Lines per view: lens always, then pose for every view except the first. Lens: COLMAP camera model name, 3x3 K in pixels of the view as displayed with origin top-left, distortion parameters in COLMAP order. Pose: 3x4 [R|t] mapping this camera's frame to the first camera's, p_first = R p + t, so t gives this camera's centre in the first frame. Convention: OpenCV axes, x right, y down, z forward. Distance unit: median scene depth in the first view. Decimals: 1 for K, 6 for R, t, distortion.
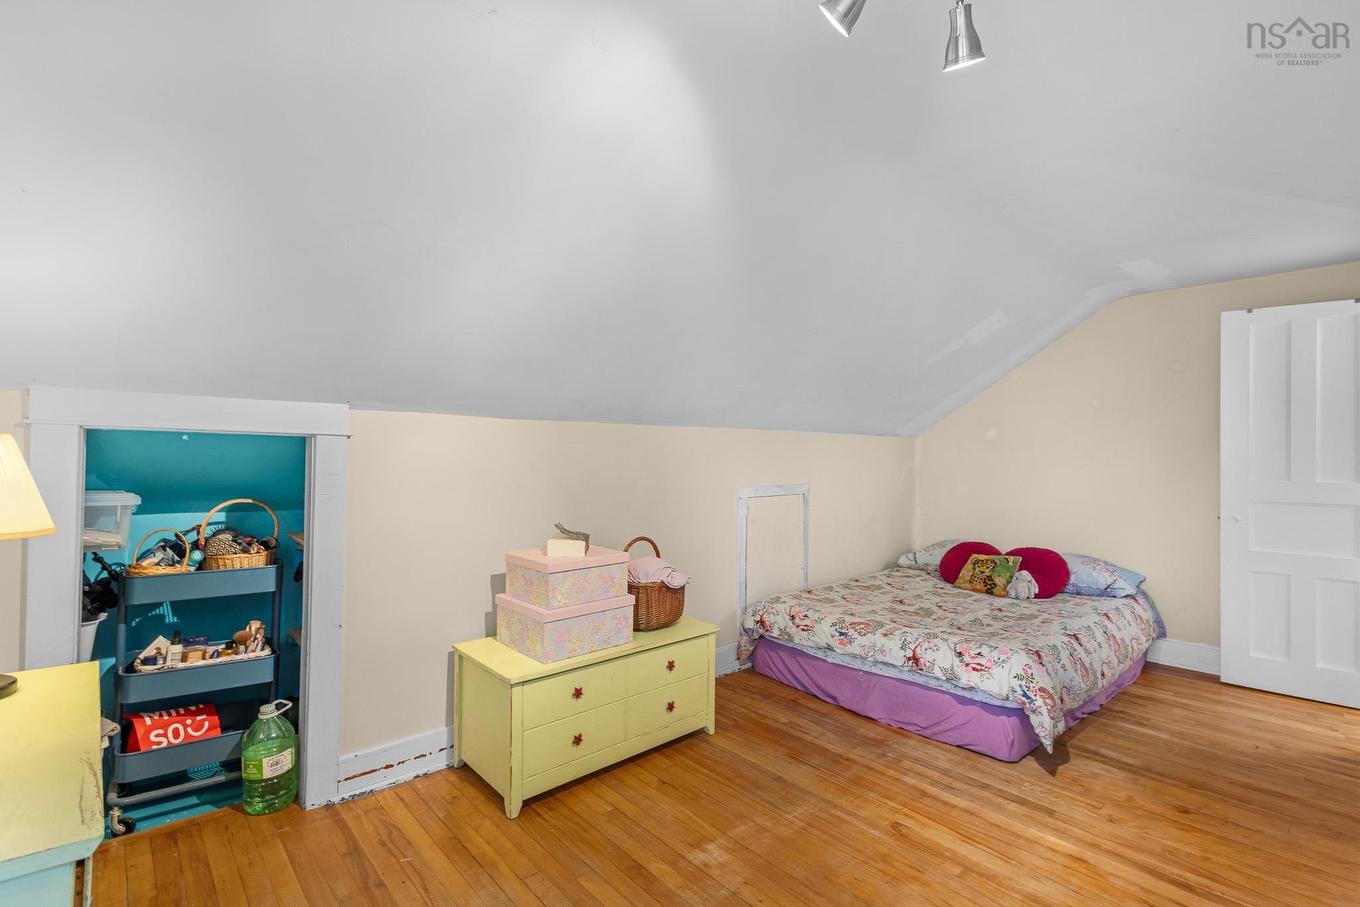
lens RADIAL K [[627.0, 0, 680.5], [0, 627.0, 455.0], [0, 0, 1]] dist [0.008341, -0.003248]
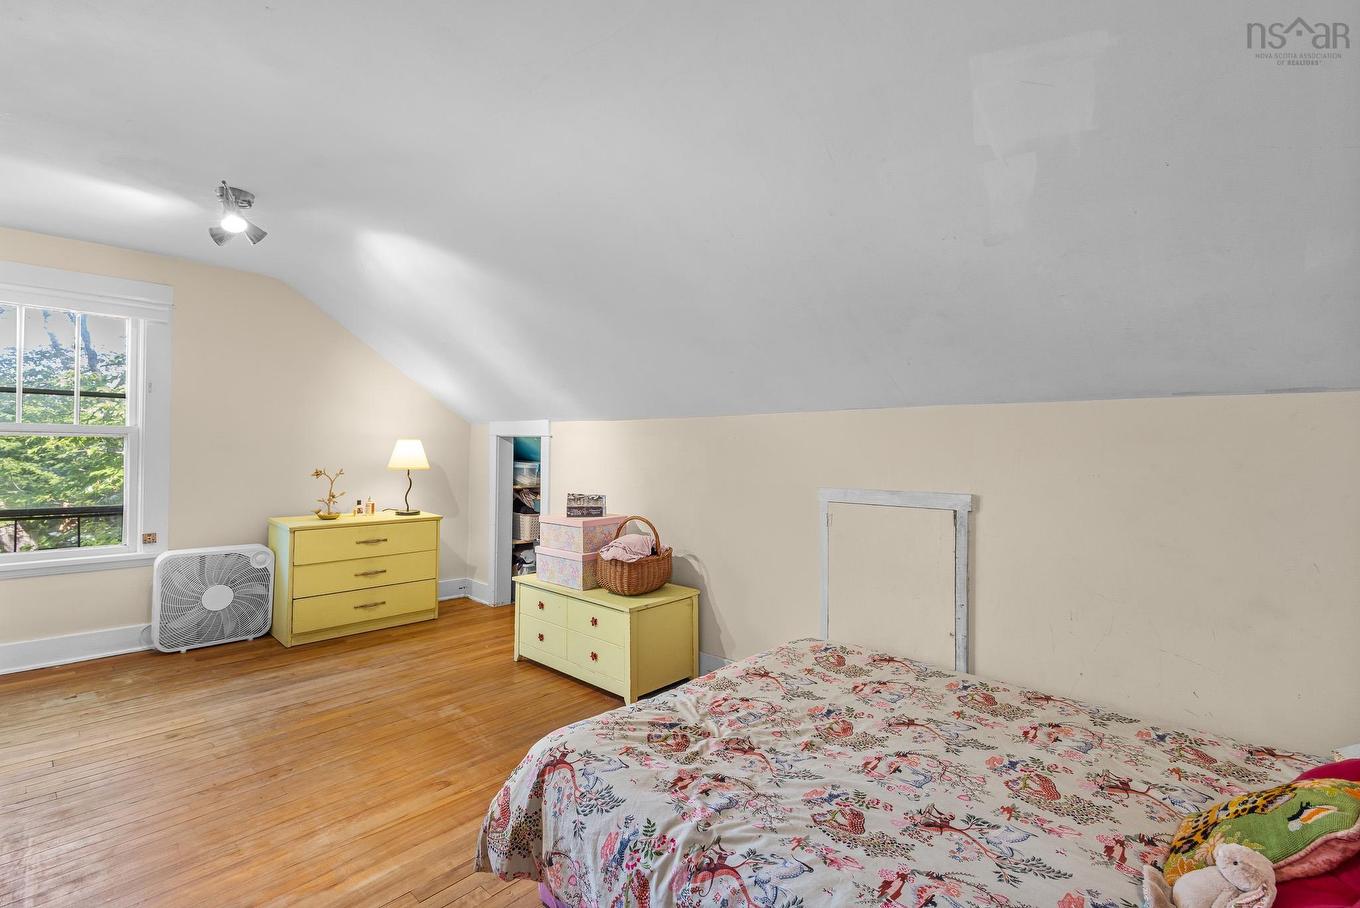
lens RADIAL K [[627.0, 0, 680.5], [0, 627.0, 445.6], [0, 0, 1]] dist [0.008341, -0.003248]
pose [[0.073184, -0.011456, -0.997253, 1.461350], [-0.004623, 0.999919, -0.011826, 0.017974], [0.997308, 0.005475, 0.073125, 1.323024]]
